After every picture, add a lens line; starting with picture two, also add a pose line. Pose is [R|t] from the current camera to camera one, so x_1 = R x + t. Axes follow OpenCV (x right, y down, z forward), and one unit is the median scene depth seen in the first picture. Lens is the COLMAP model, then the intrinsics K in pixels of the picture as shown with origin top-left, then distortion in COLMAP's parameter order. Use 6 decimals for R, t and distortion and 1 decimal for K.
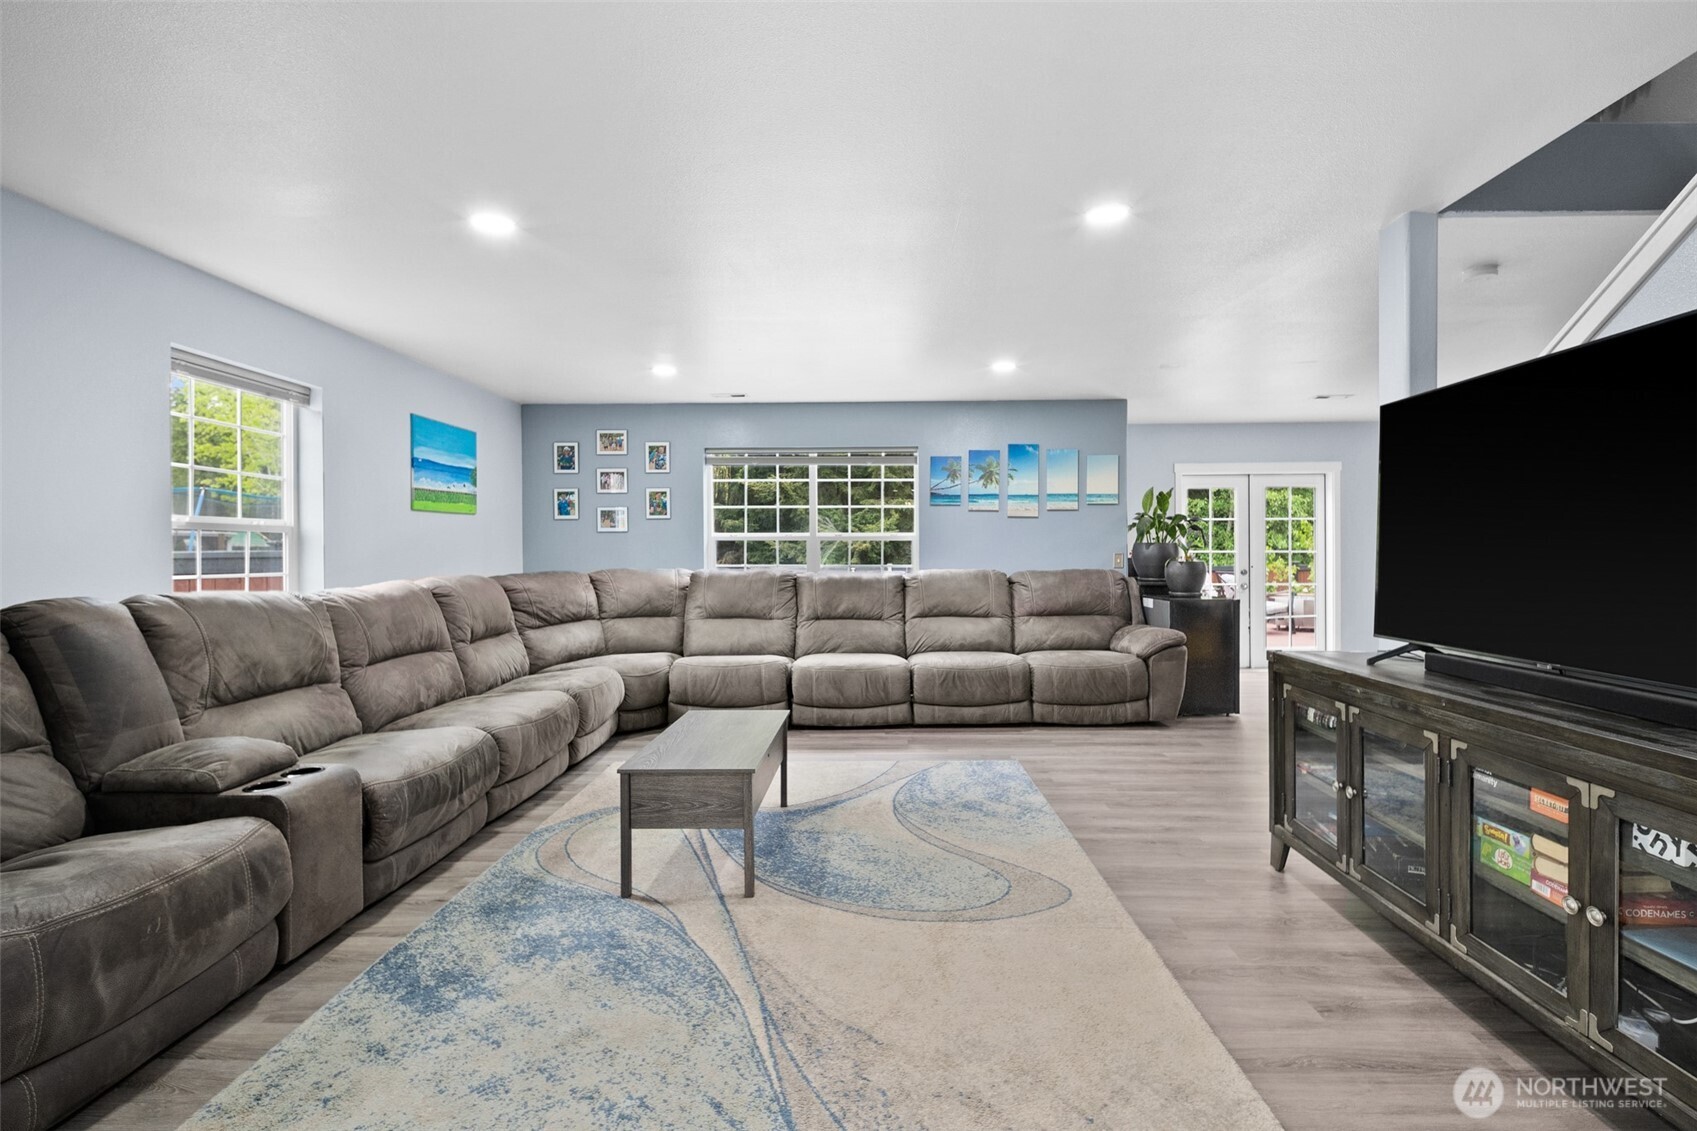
lens RADIAL K [[763.0, 0, 858.3], [0, 763.0, 551.6], [0, 0, 1]] dist [0.004497, -0.002308]
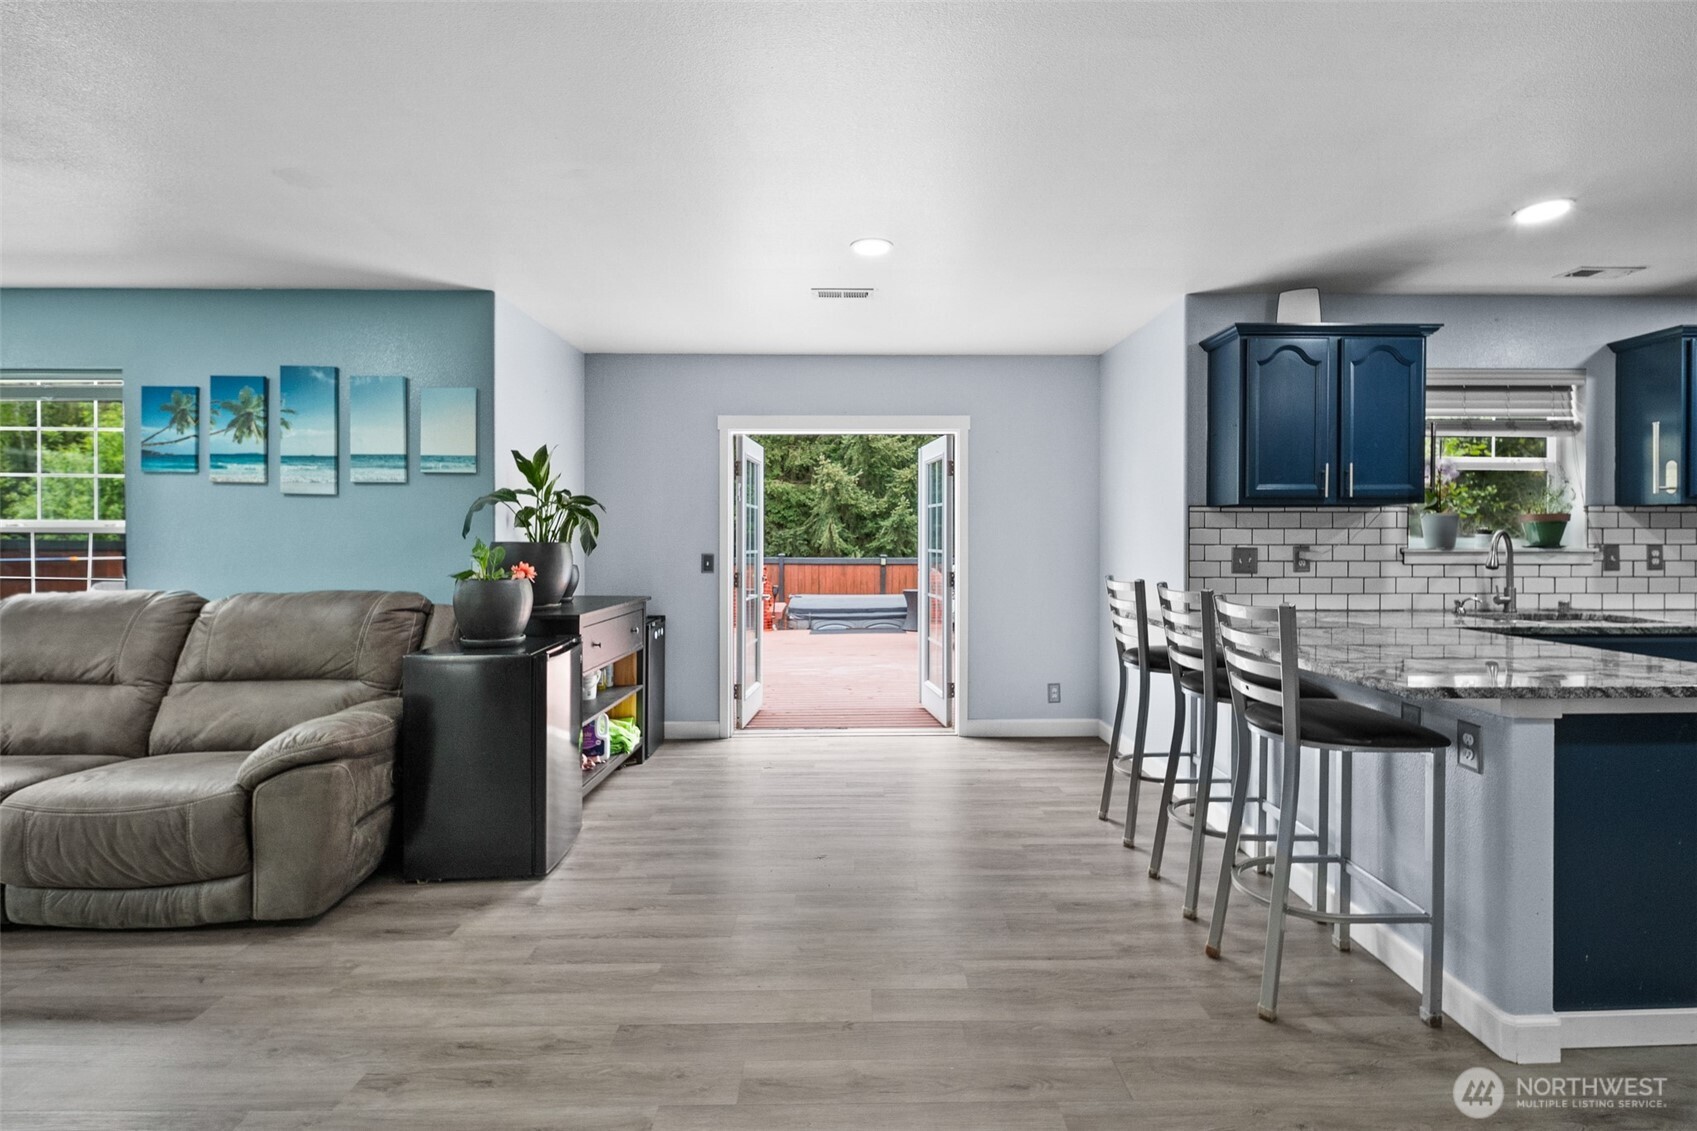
lens RADIAL K [[763.0, 0, 862.4], [0, 763.0, 543.7], [0, 0, 1]] dist [0.004497, -0.002308]
pose [[0.997798, -0.001122, 0.066310, 0.642405], [0.001427, 0.999989, -0.004563, -0.006659], [-0.066304, 0.004647, 0.997789, 0.446428]]
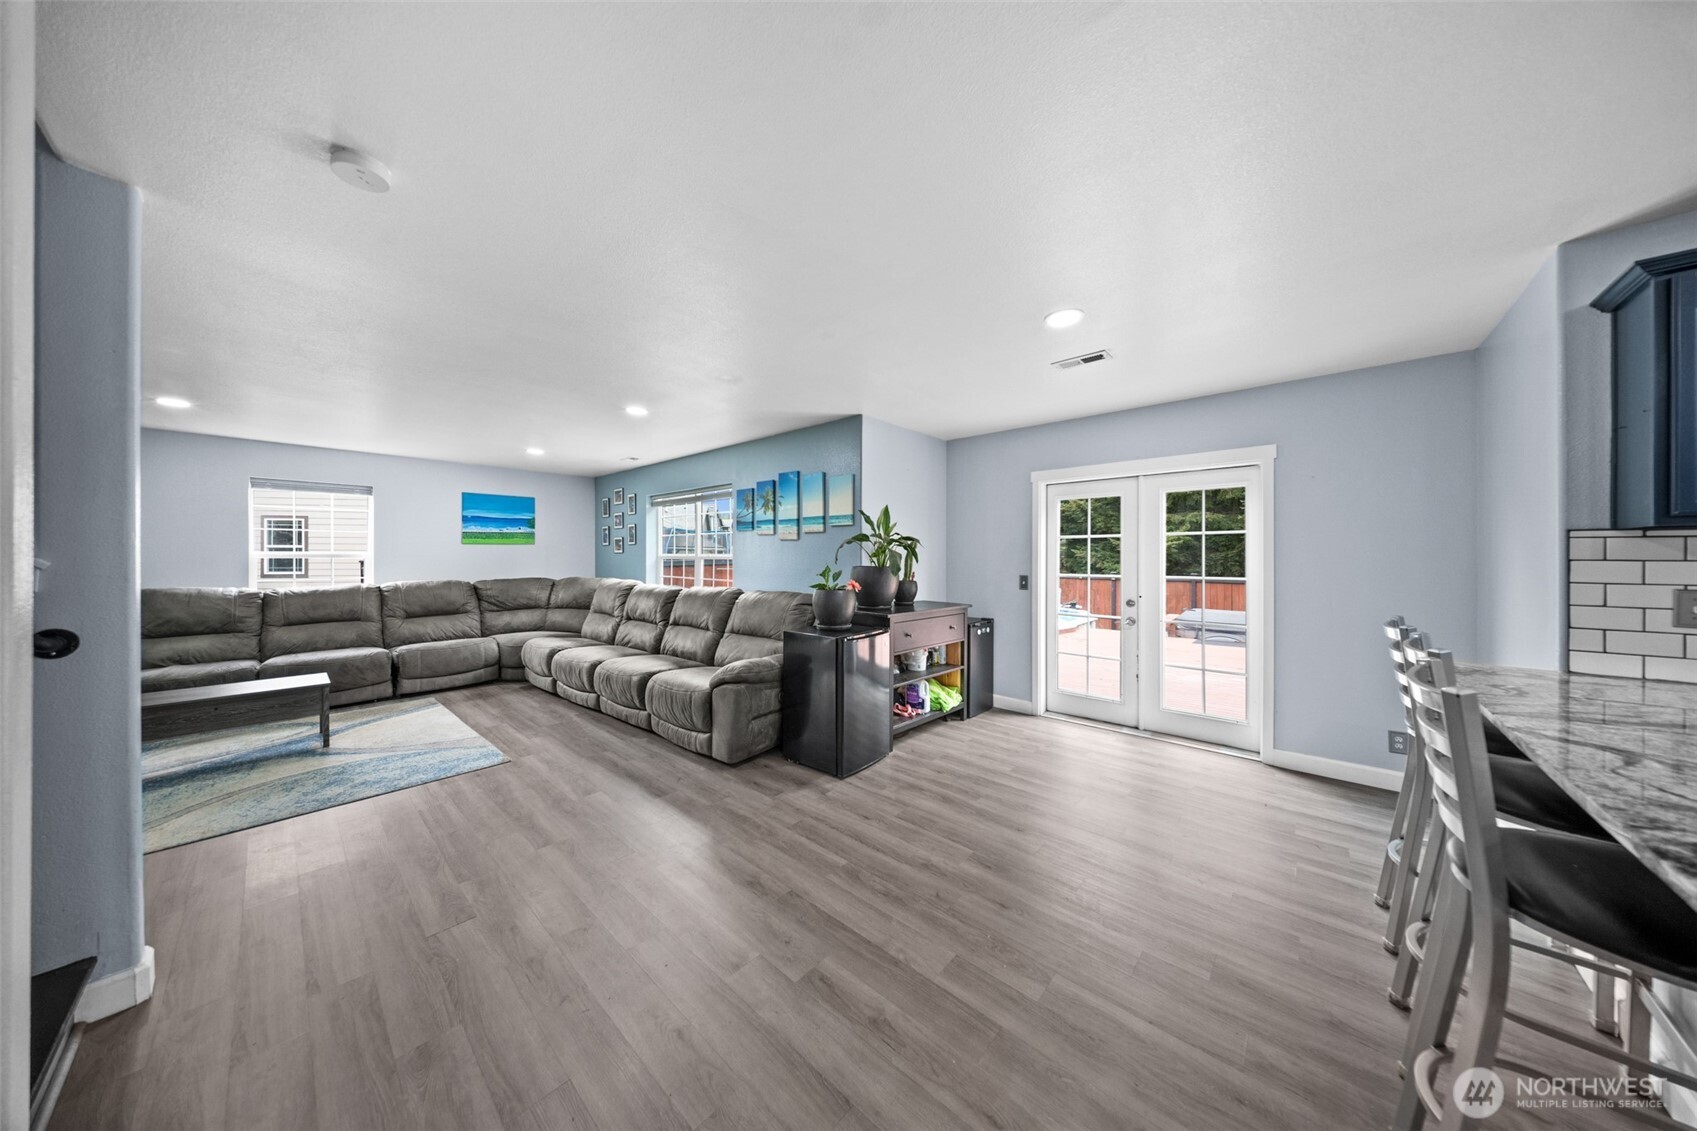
lens RADIAL K [[511.1, 0, 857.9], [0, 511.1, 553.1], [0, 0, 1]] dist [-0.003100, -0.000178]
pose [[0.779423, -0.003381, -0.626489, 0.811099], [-0.010797, 0.999764, -0.018828, -0.015696], [0.626405, 0.021439, 0.779203, 0.549682]]
